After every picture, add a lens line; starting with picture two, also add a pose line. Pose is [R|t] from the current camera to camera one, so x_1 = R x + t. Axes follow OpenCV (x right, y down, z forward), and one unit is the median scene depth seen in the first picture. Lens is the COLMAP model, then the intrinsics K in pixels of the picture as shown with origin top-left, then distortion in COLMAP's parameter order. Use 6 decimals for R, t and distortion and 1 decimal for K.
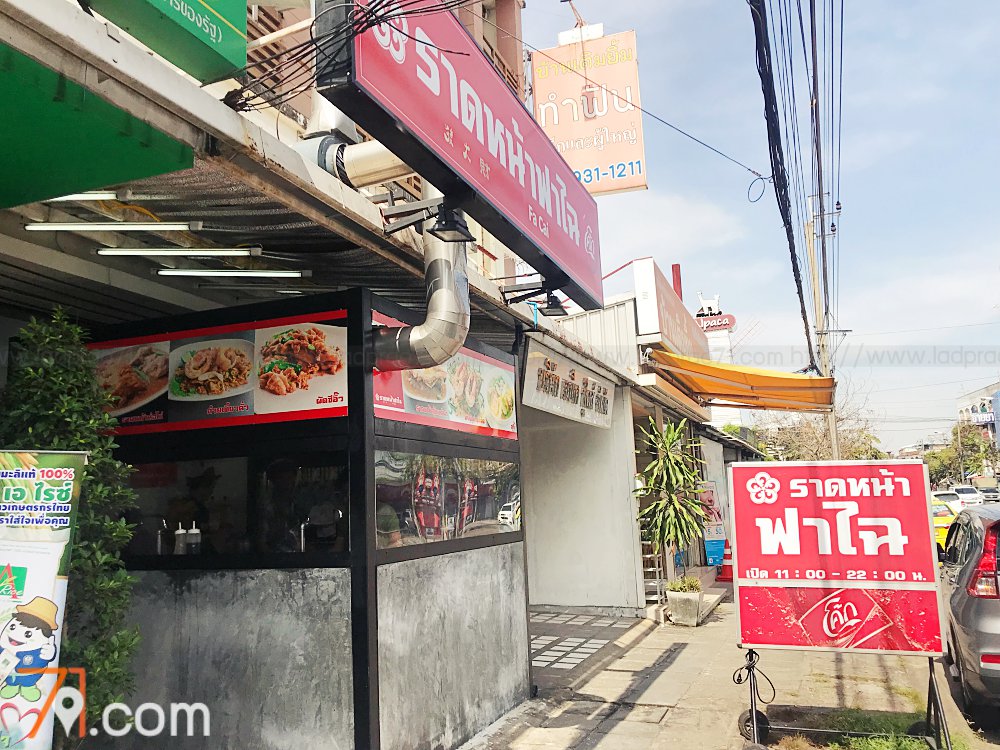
lens RADIAL K [[763.9, 0, 500.0], [0, 763.9, 375.0], [0, 0, 1]] dist [0.037401, 0.005462]
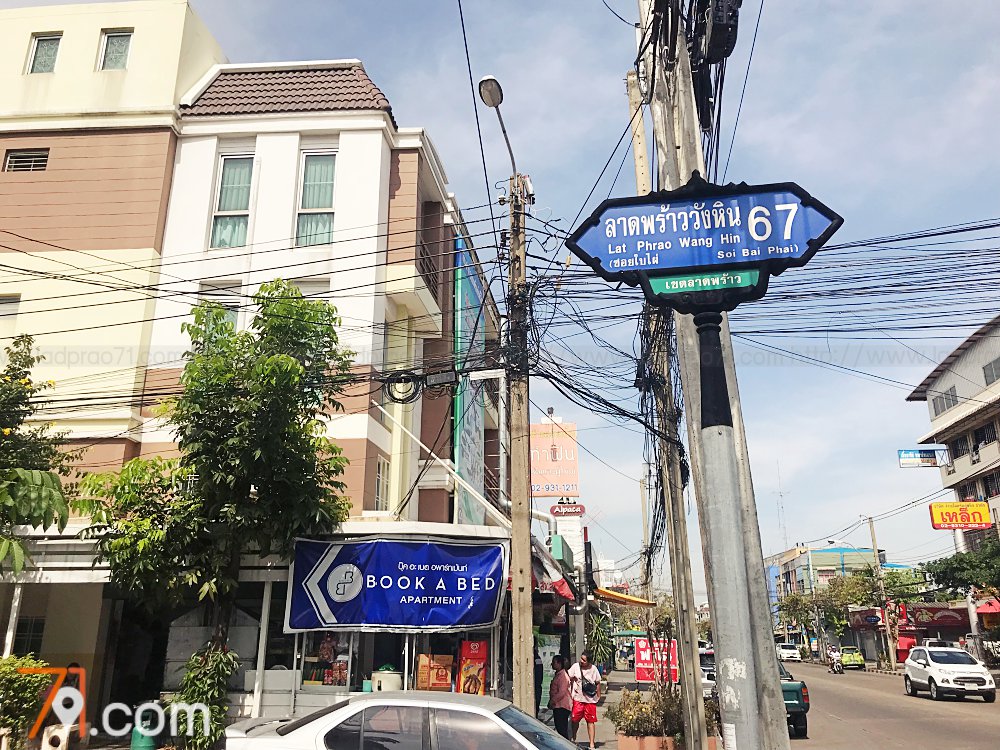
lens RADIAL K [[763.9, 0, 500.0], [0, 763.9, 375.0], [0, 0, 1]] dist [0.037401, 0.005462]
pose [[0.972463, 0.108493, 0.206265, -1.501712], [-0.071606, 0.981319, -0.178568, -0.510879], [-0.221785, 0.158881, 0.962065, -3.246542]]
